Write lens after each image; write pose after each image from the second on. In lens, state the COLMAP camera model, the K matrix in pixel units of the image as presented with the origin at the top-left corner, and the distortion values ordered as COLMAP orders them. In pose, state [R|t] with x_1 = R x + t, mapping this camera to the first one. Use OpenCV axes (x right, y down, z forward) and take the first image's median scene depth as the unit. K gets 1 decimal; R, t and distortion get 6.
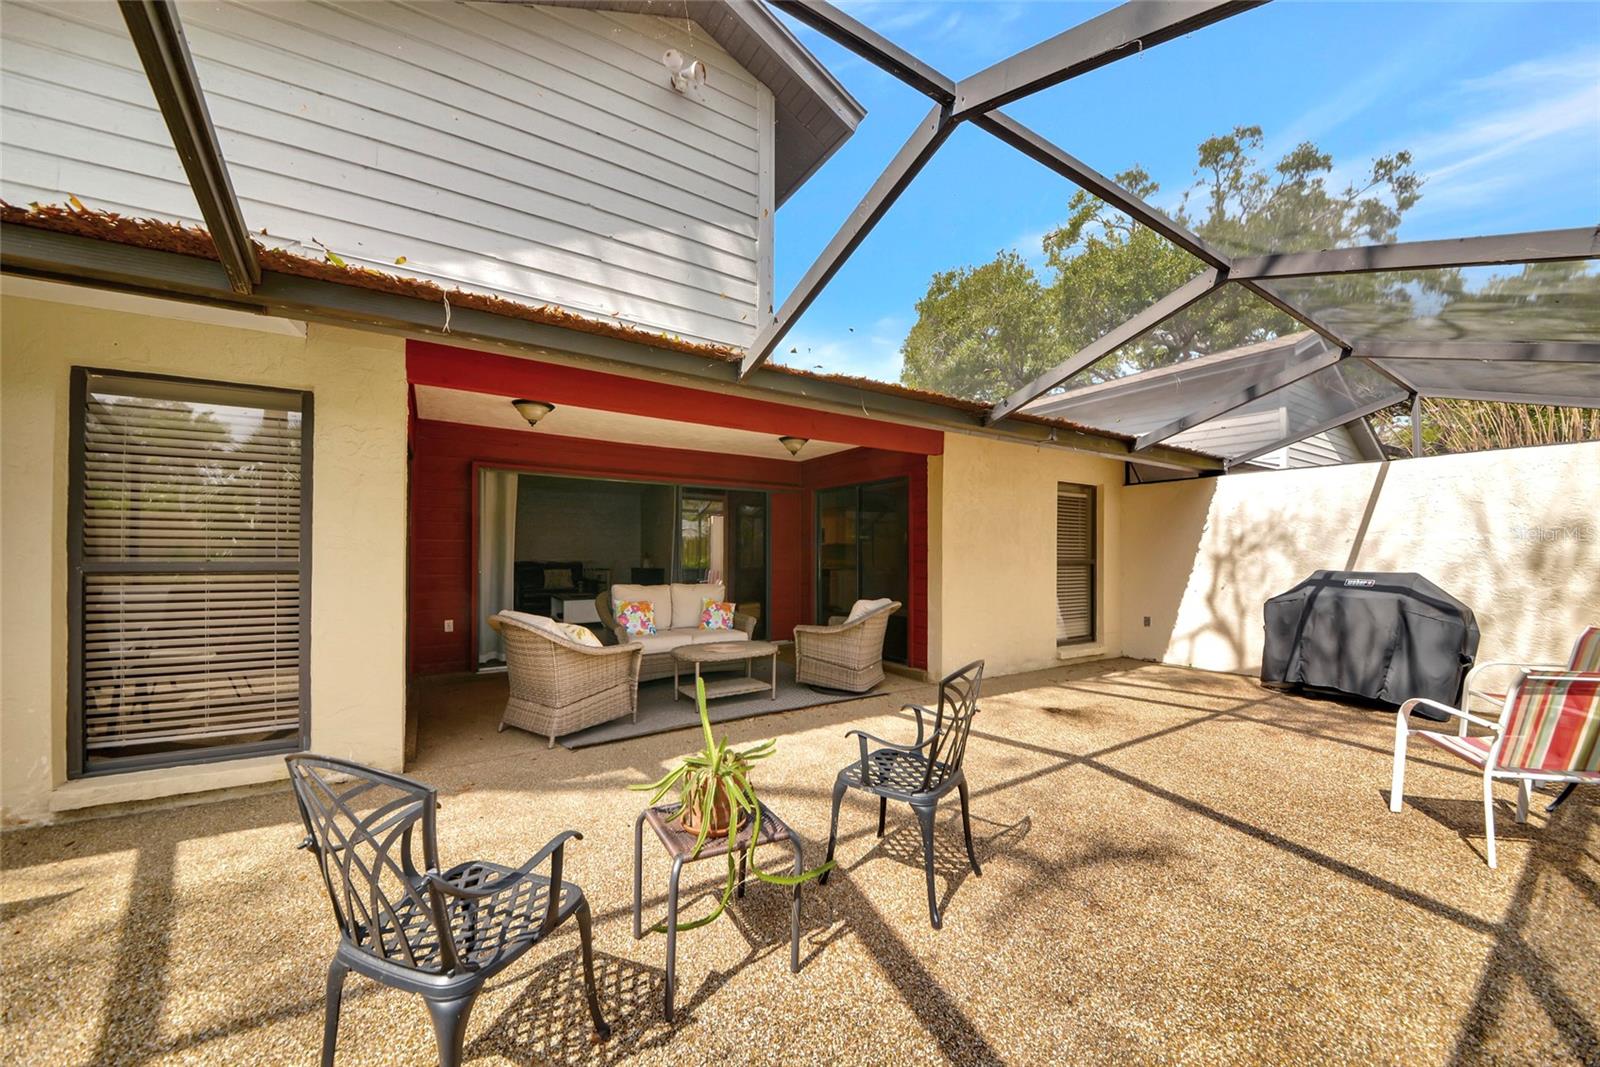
lens RADIAL K [[566.2, 0, 815.0], [0, 566.2, 539.0], [0, 0, 1]] dist [-0.014894, -0.002723]
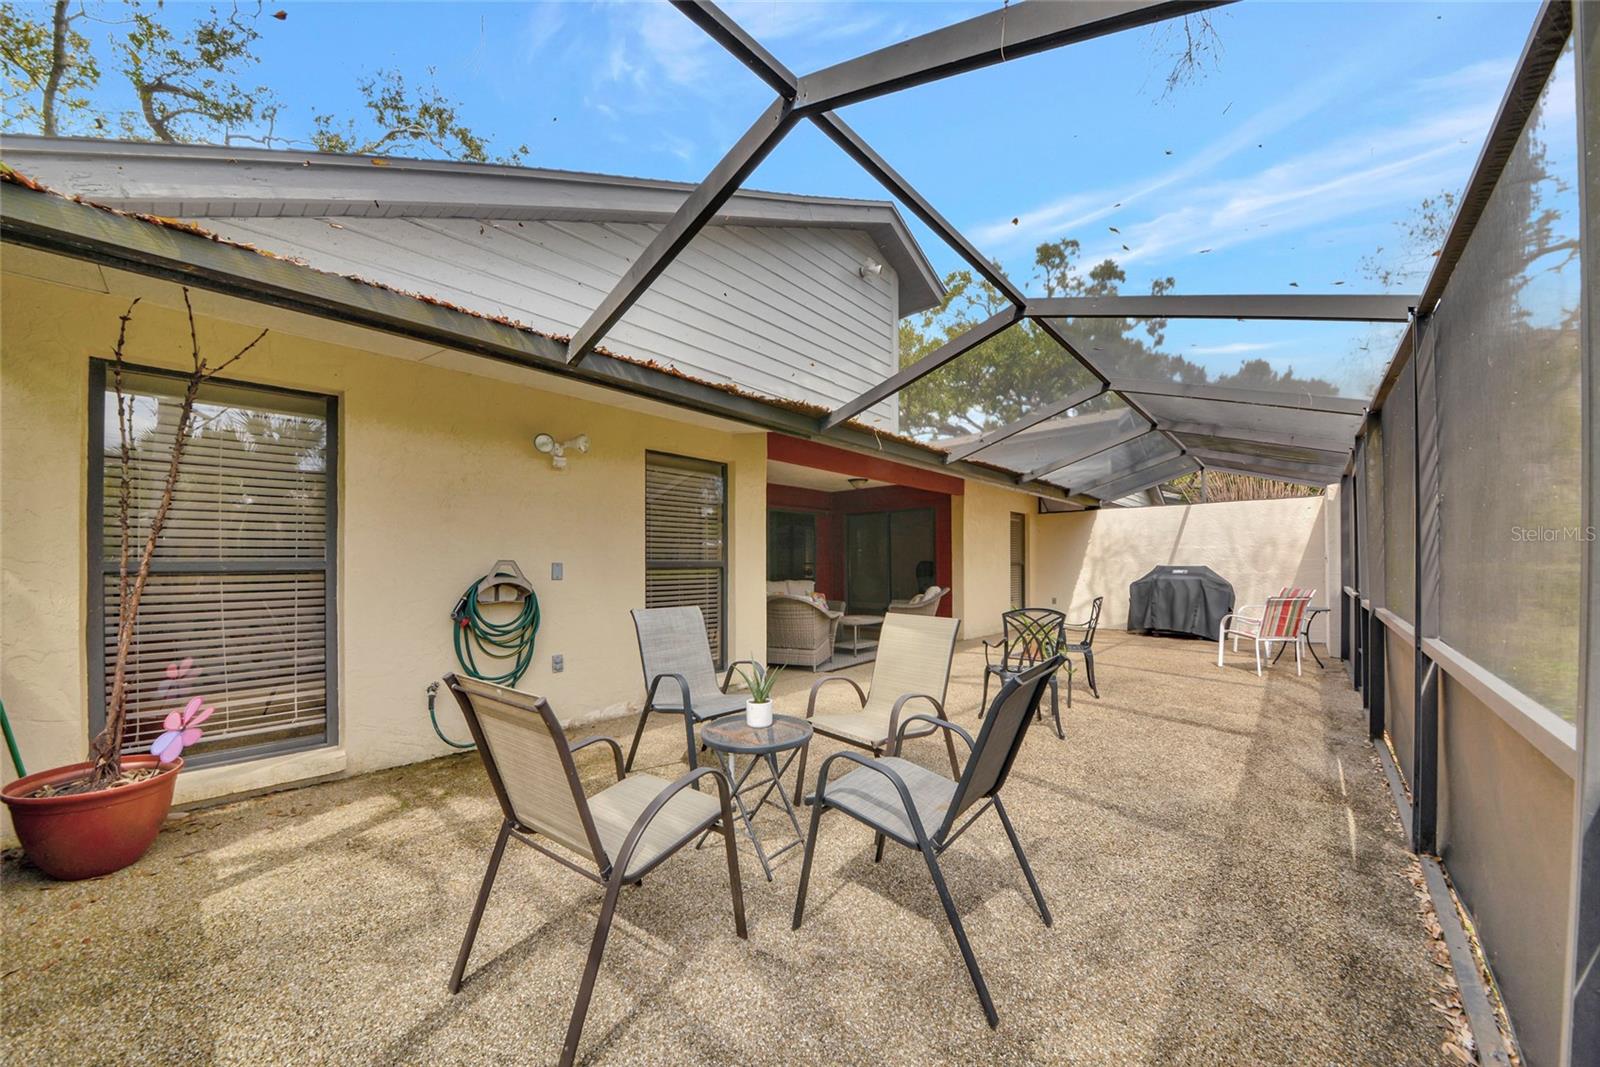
lens RADIAL K [[566.2, 0, 796.4], [0, 566.2, 550.7], [0, 0, 1]] dist [-0.014894, -0.002723]
pose [[0.965855, -0.001049, 0.259083, -0.594771], [0.000672, 0.999999, 0.001544, 0.004779], [-0.259084, -0.001317, 0.965854, -0.385515]]
